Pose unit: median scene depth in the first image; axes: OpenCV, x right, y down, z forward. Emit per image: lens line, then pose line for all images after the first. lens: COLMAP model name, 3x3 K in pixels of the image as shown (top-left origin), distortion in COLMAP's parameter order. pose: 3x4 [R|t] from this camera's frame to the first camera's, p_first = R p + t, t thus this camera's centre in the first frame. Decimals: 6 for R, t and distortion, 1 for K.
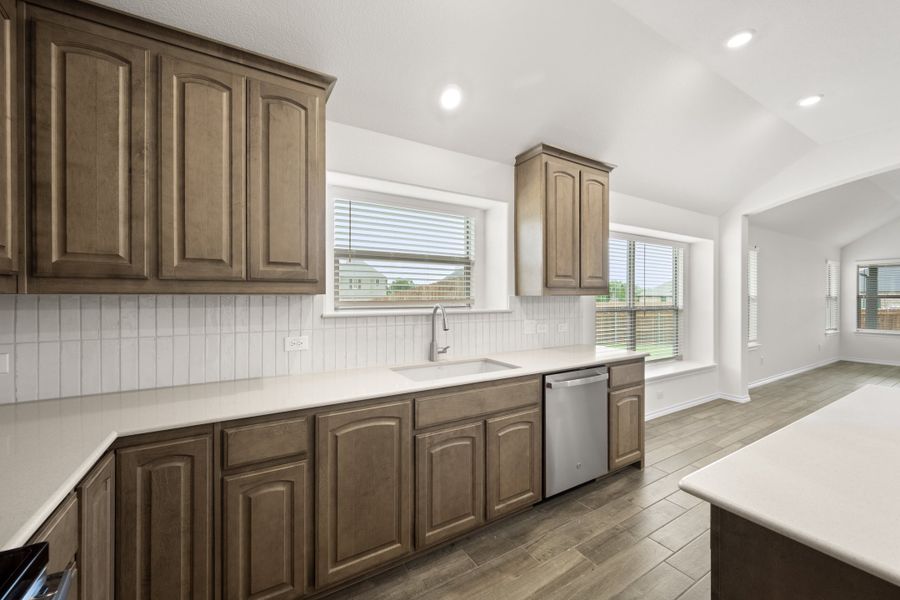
lens RADIAL K [[354.1, 0, 450.0], [0, 354.1, 300.0], [0, 0, 1]] dist [-0.000237, 0.000097]
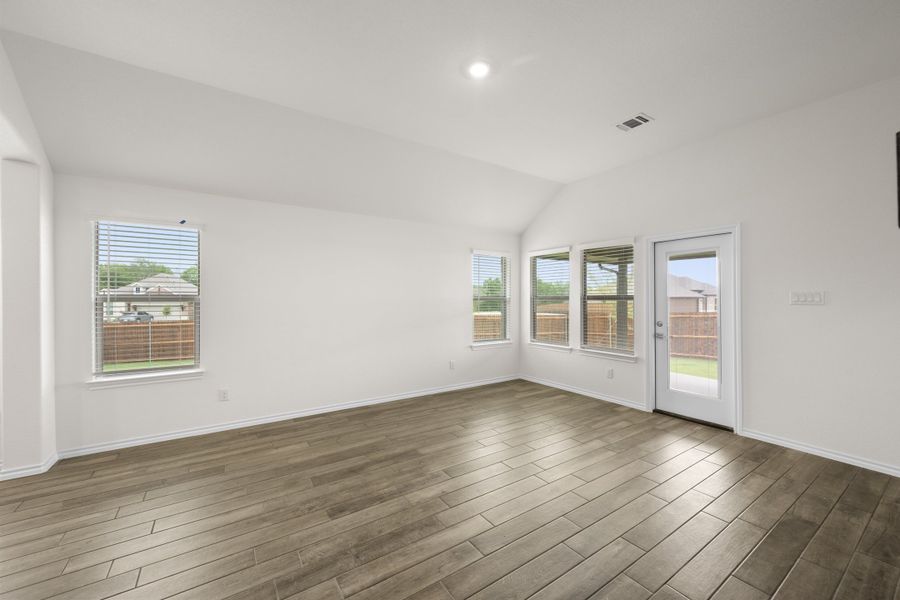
lens RADIAL K [[354.1, 0, 450.0], [0, 354.1, 300.0], [0, 0, 1]] dist [-0.000237, 0.000097]
pose [[0.999168, 0.001166, 0.040767, 1.671638], [-0.001073, 0.999997, -0.002288, -0.006317], [-0.040769, 0.002242, 0.999166, 0.439027]]
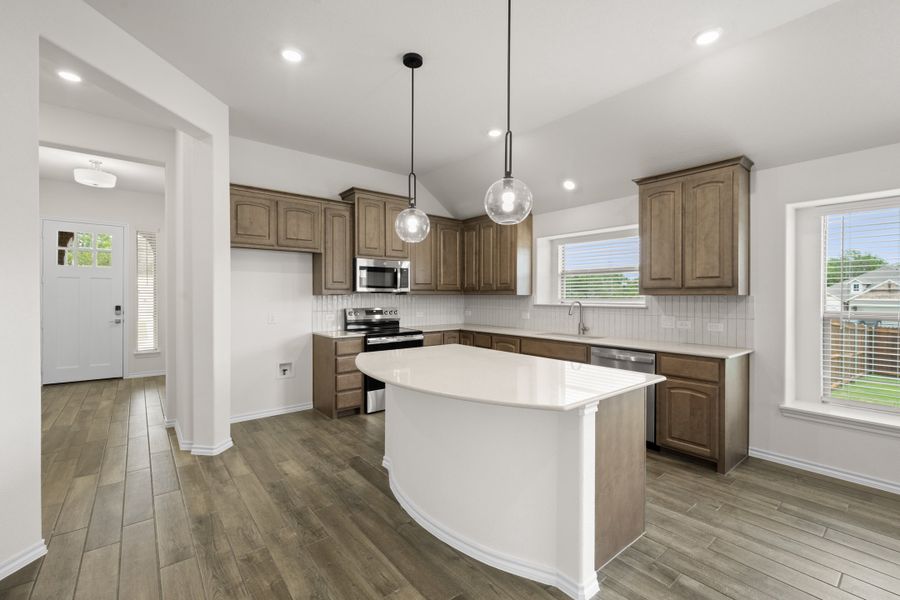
lens RADIAL K [[354.1, 0, 450.0], [0, 354.1, 300.0], [0, 0, 1]] dist [-0.000237, 0.000097]
pose [[0.160287, 0.012187, -0.986995, 0.875358], [-0.010567, 0.999888, 0.010630, -0.001090], [0.987014, 0.008726, 0.160398, 0.064541]]
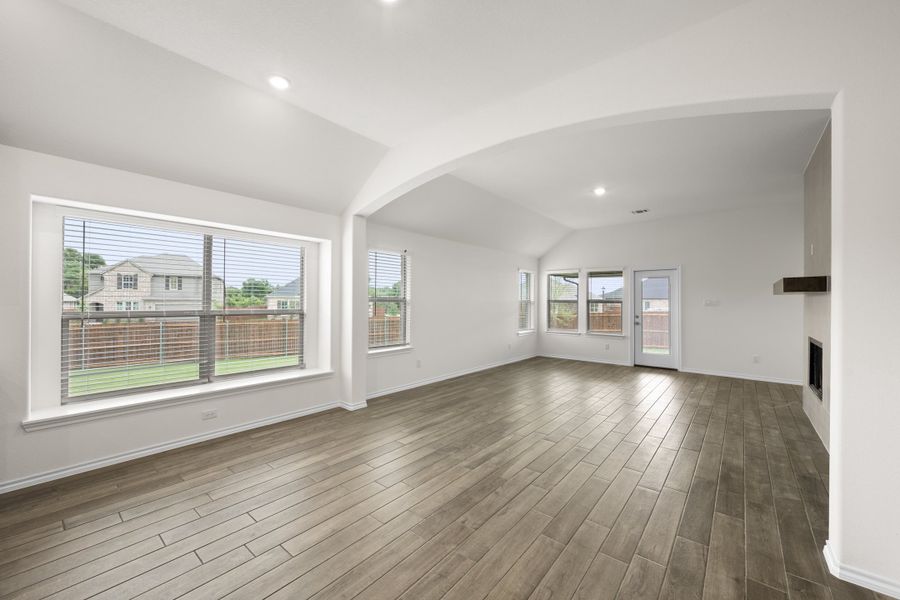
lens RADIAL K [[345.8, 0, 450.0], [0, 345.8, 300.0], [0, 0, 1]] dist [-0.000148, 0.000060]
pose [[0.949462, 0.010321, 0.313711, 0.808761], [-0.007873, 0.999928, -0.009068, -0.002397], [-0.313782, 0.006140, 0.949475, 0.027355]]
